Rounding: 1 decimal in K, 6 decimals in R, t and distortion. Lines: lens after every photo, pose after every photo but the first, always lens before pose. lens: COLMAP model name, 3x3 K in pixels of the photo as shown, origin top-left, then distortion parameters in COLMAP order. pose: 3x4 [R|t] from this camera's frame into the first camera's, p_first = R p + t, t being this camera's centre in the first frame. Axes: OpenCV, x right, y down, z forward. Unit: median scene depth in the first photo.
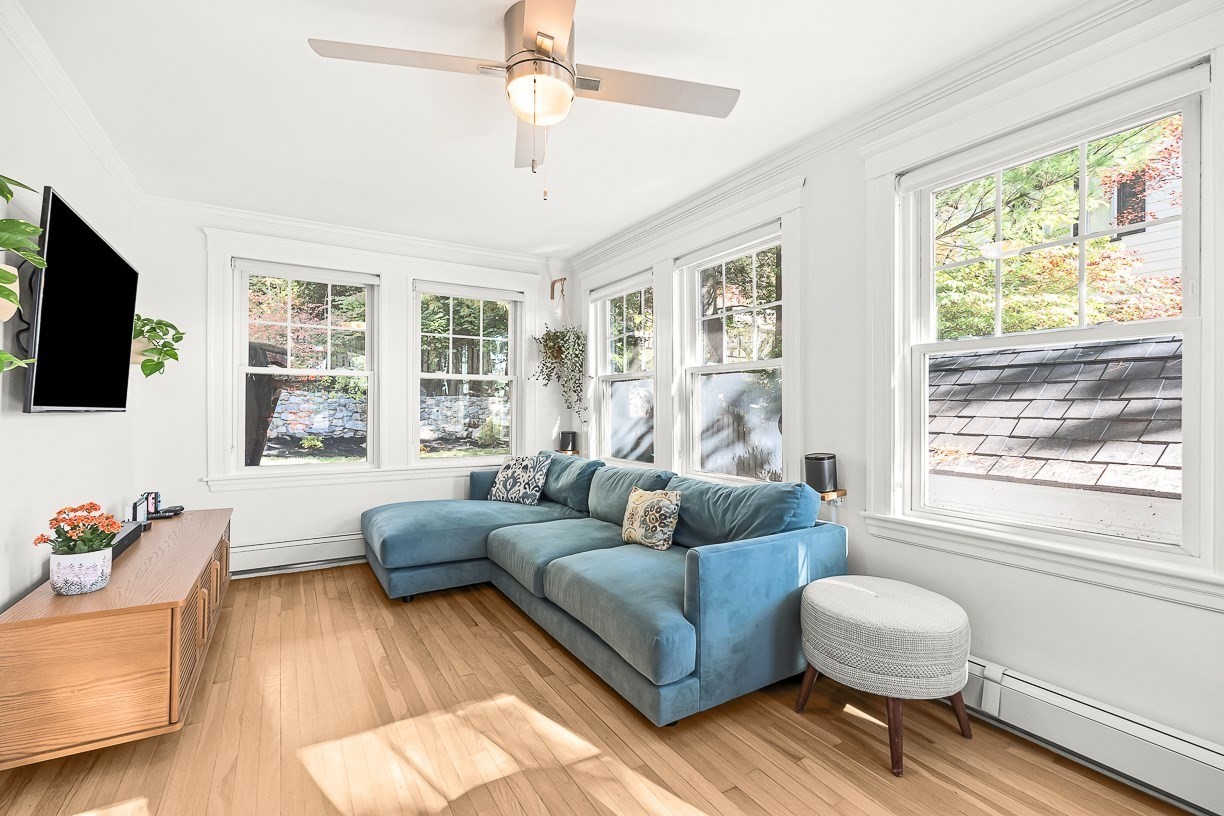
lens RADIAL K [[545.1, 0, 612.0], [0, 545.1, 408.0], [0, 0, 1]] dist [0.001458, 0.000216]
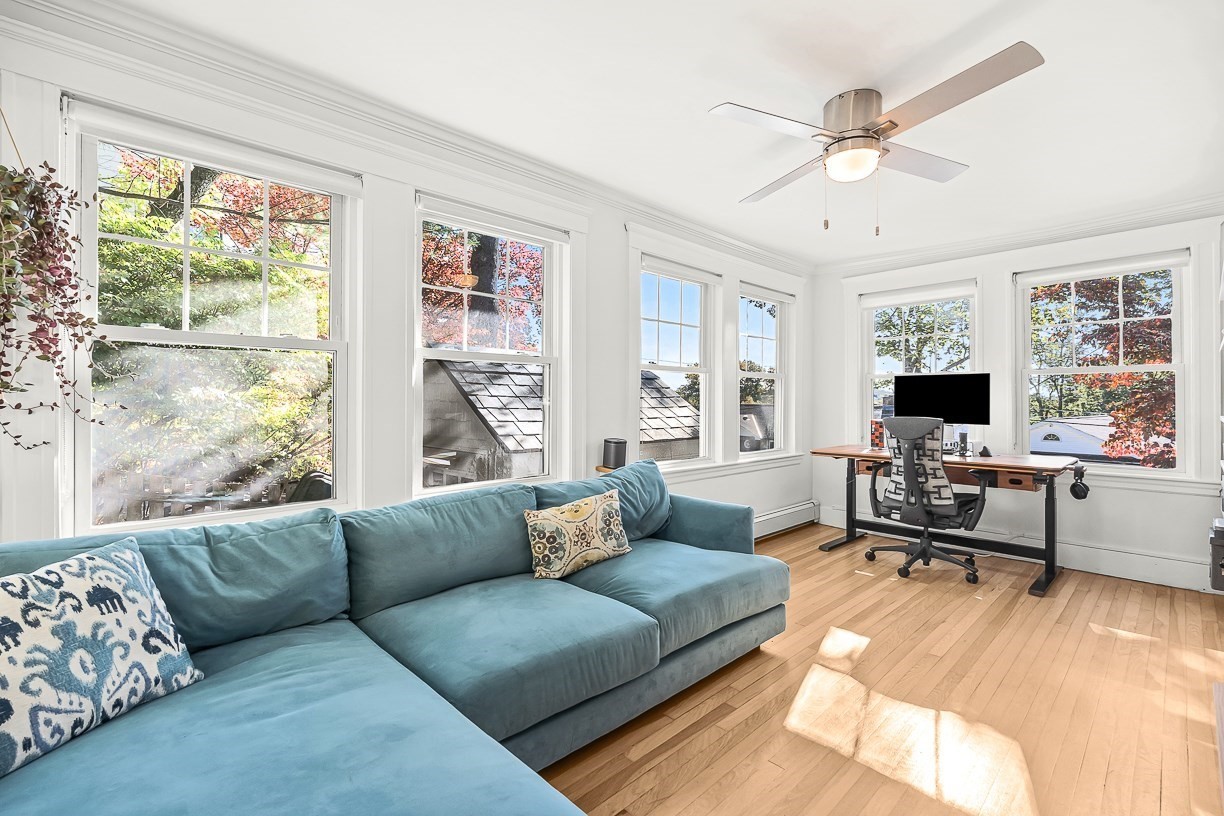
lens RADIAL K [[533.1, 0, 612.0], [0, 533.1, 408.0], [0, 0, 1]] dist [-0.000104, -0.000107]
pose [[-0.206651, -0.010621, 0.978357, -0.569582], [0.003374, 0.999927, 0.011568, -0.003947], [-0.978409, 0.005691, -0.206601, 0.842523]]
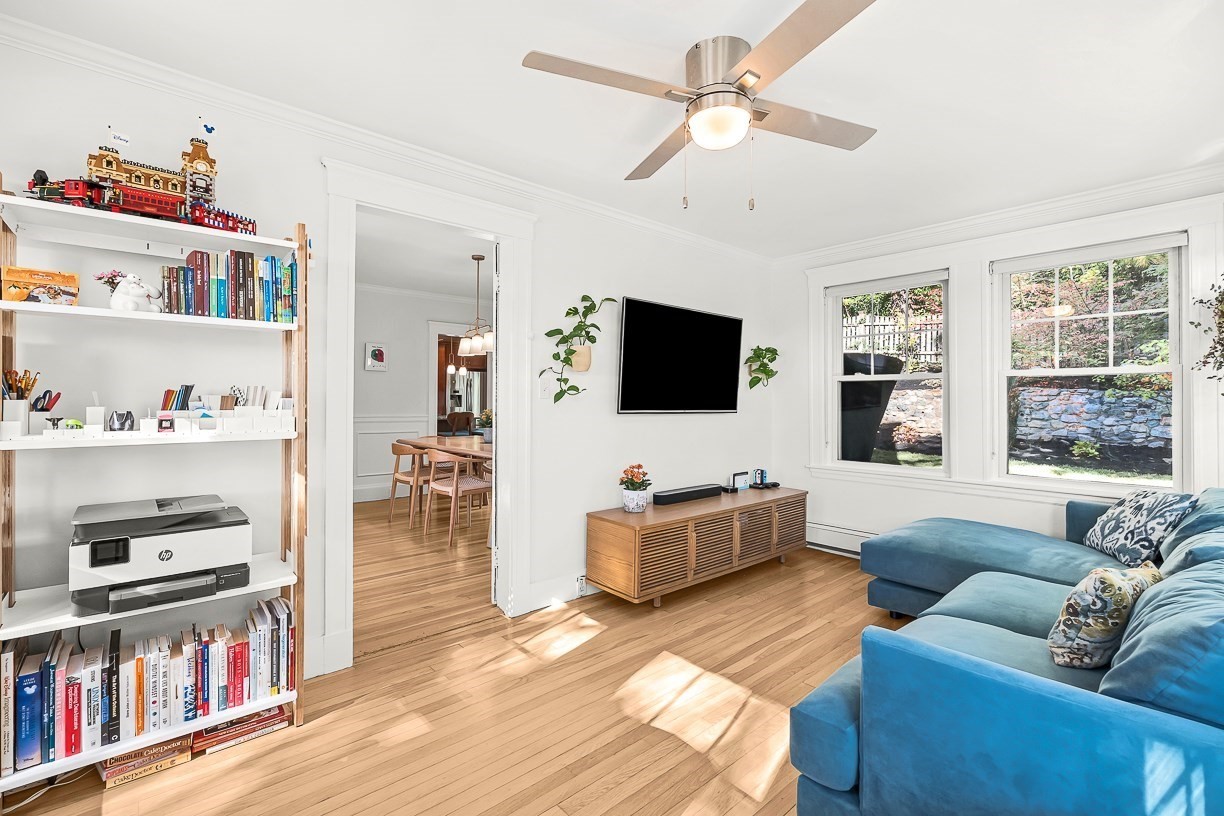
lens RADIAL K [[554.2, 0, 611.2], [0, 554.2, 395.0], [0, 0, 1]] dist [0.002510, 0.000180]
pose [[0.183171, -0.014221, -0.982978, 0.411674], [-0.004818, 0.999870, -0.015364, -0.012776], [0.983069, 0.007550, 0.183079, 0.283819]]
